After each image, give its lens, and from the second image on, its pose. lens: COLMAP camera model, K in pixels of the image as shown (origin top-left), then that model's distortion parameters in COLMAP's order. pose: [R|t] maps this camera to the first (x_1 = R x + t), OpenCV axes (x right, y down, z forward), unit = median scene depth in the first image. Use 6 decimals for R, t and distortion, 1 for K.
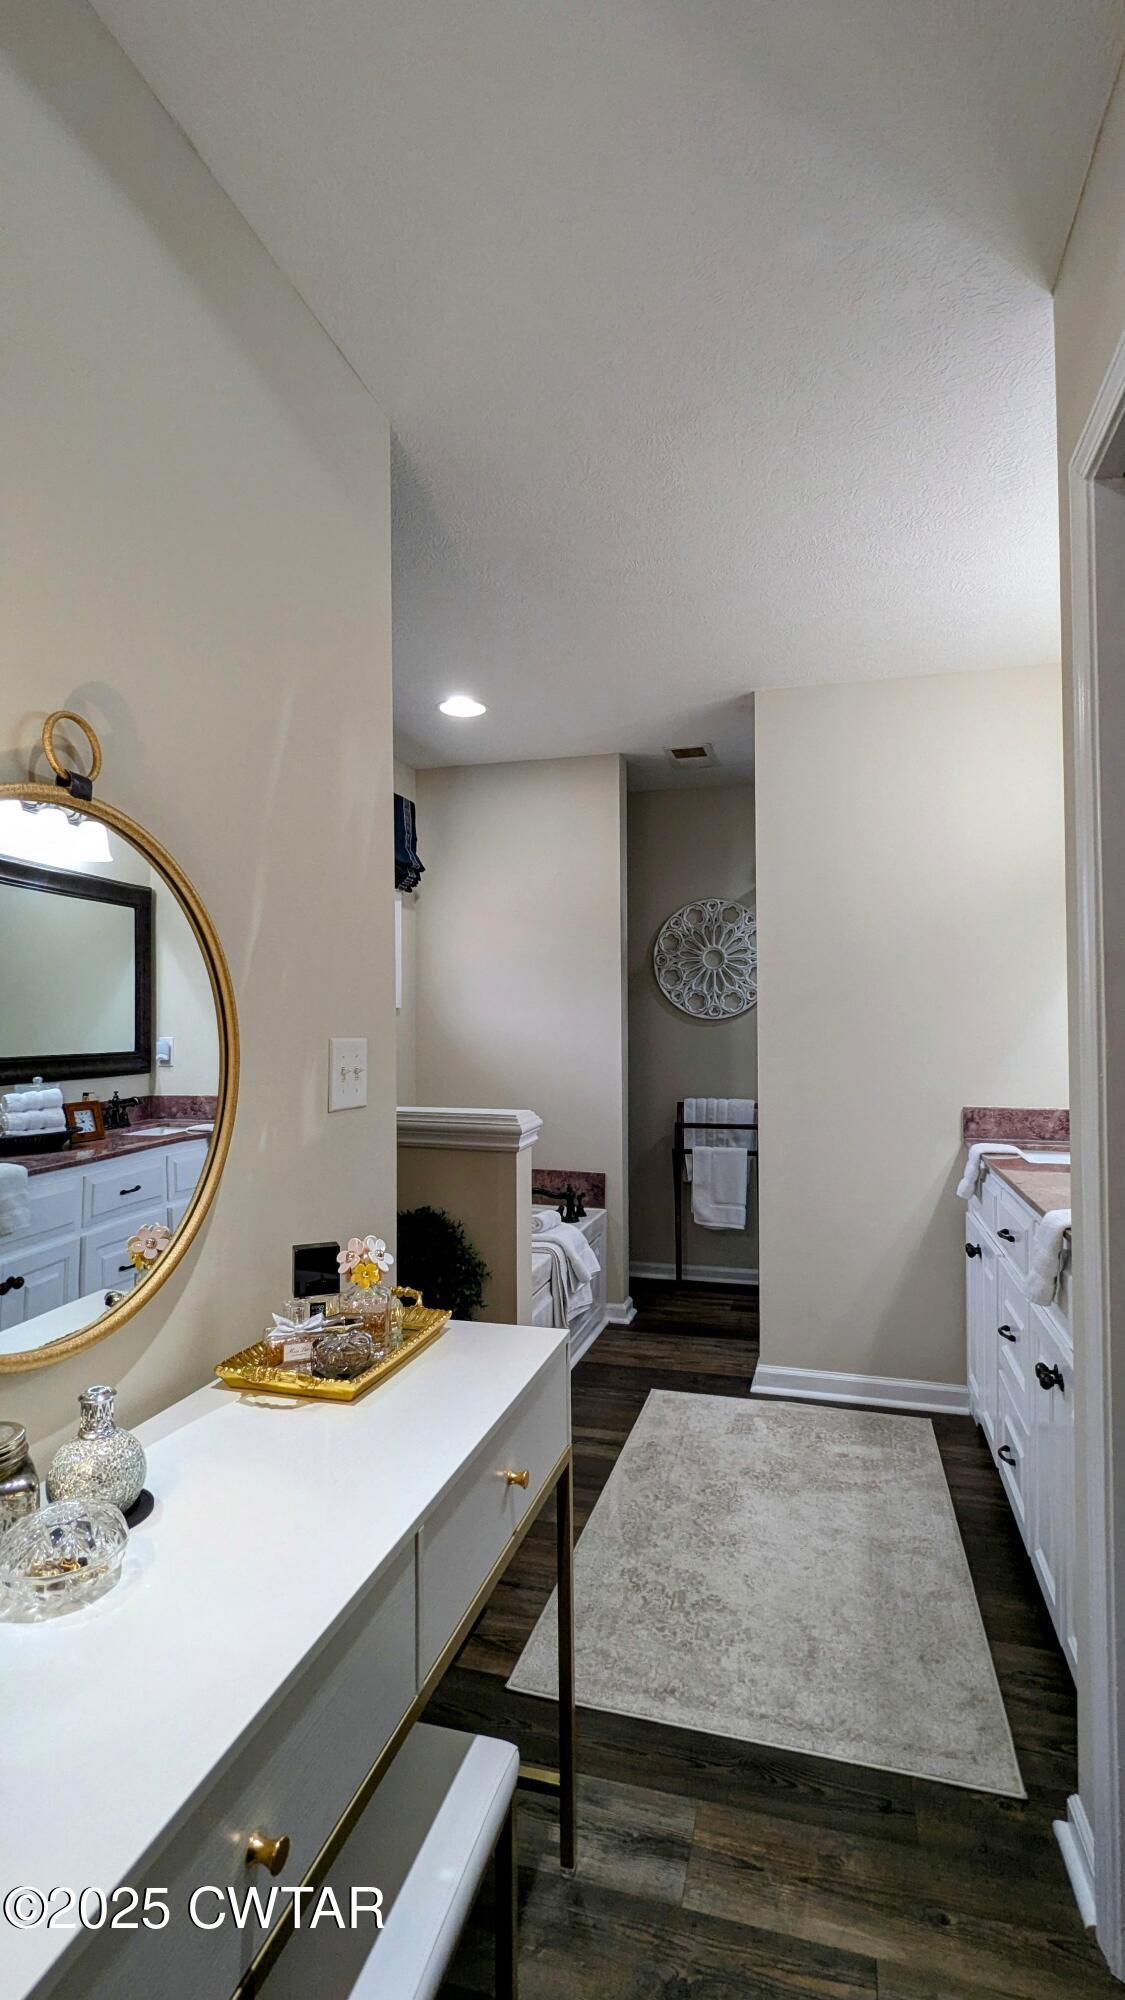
lens RADIAL K [[940.8, 0, 555.2], [0, 940.8, 1007.7], [0, 0, 1]] dist [0.000857, -0.000722]
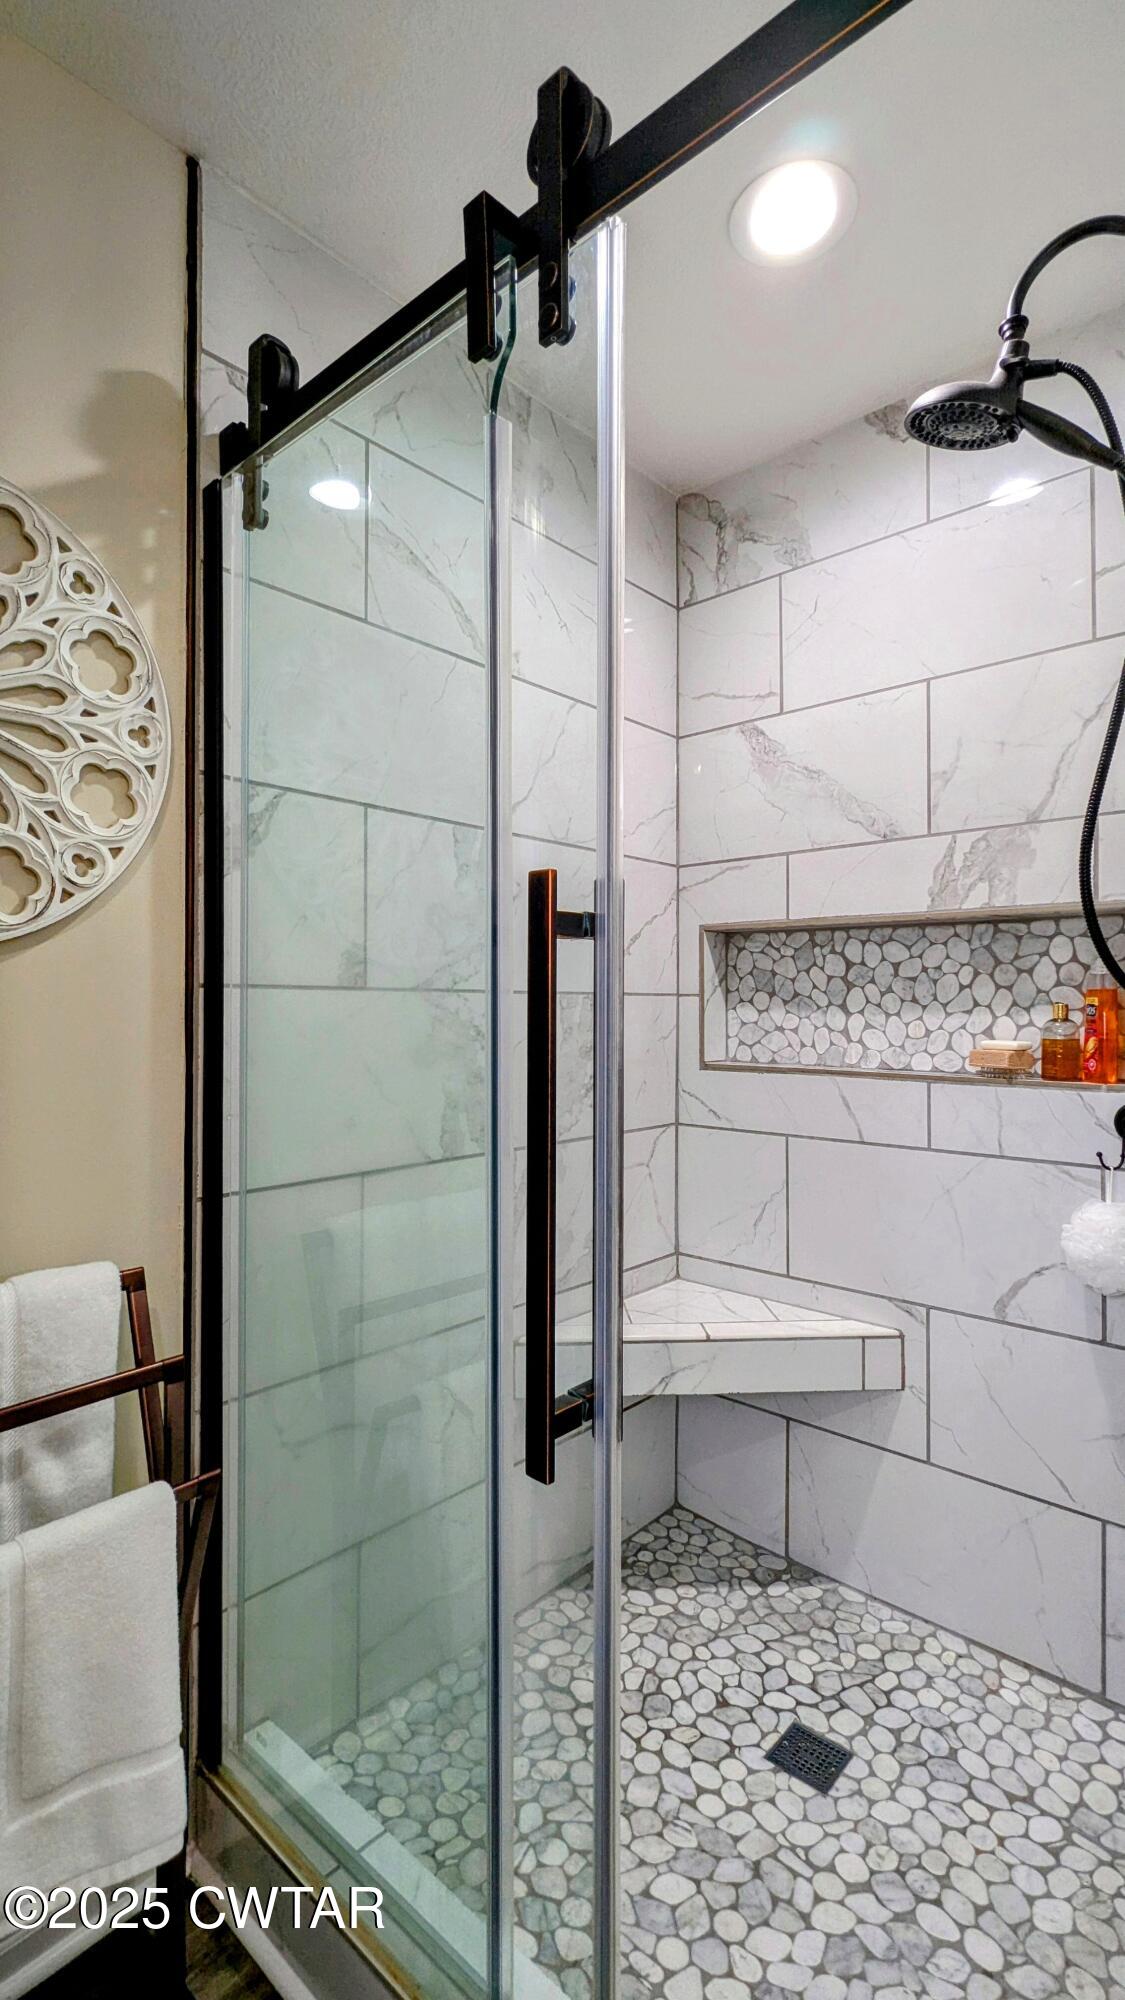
lens RADIAL K [[940.8, 0, 561.1], [0, 940.8, 1003.1], [0, 0, 1]] dist [0.000857, -0.000722]
pose [[0.434316, 0.007582, 0.900729, 0.029701], [-0.020764, 0.999783, 0.001596, 0.024649], [-0.900521, -0.019396, 0.434379, 0.837533]]
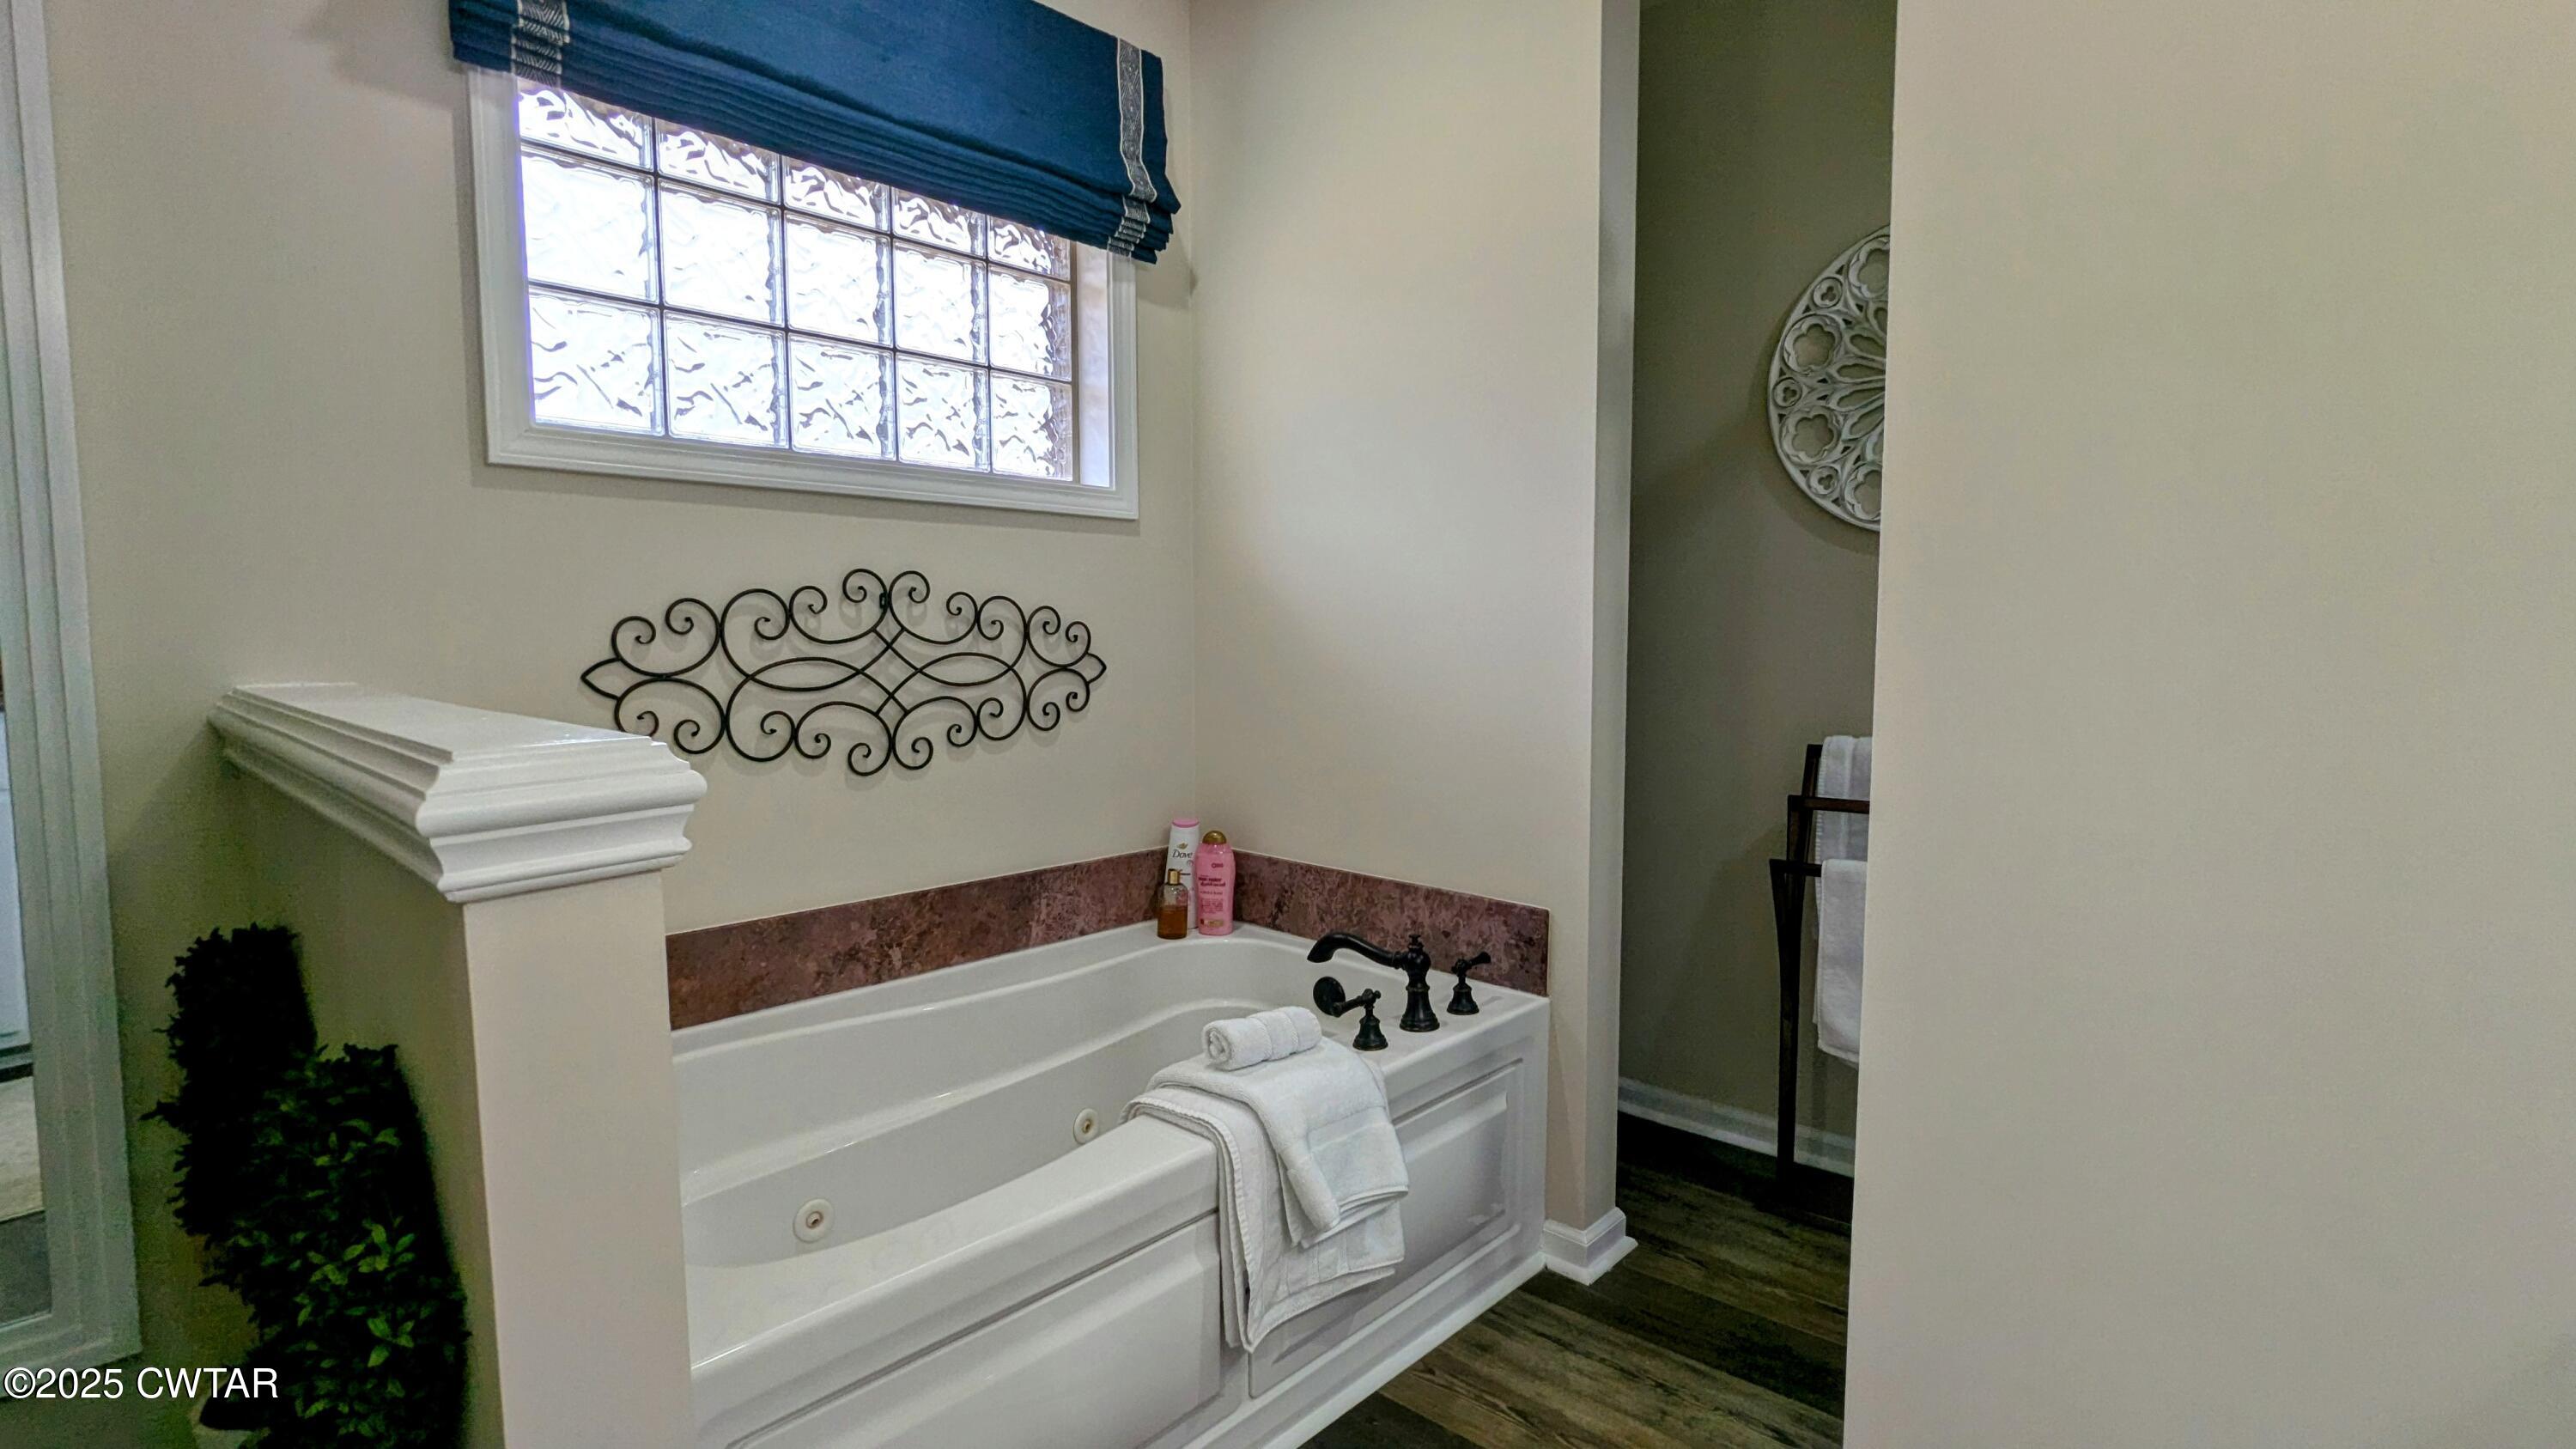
lens RADIAL K [[1211.9, 0, 1294.8], [0, 1211.9, 724.0], [0, 0, 1]] dist [0.000857, -0.000722]
pose [[0.899578, 0.040059, -0.434920, 0.174165], [0.003994, 0.994989, 0.099908, 0.042883], [0.436743, -0.091612, 0.894909, 0.482857]]
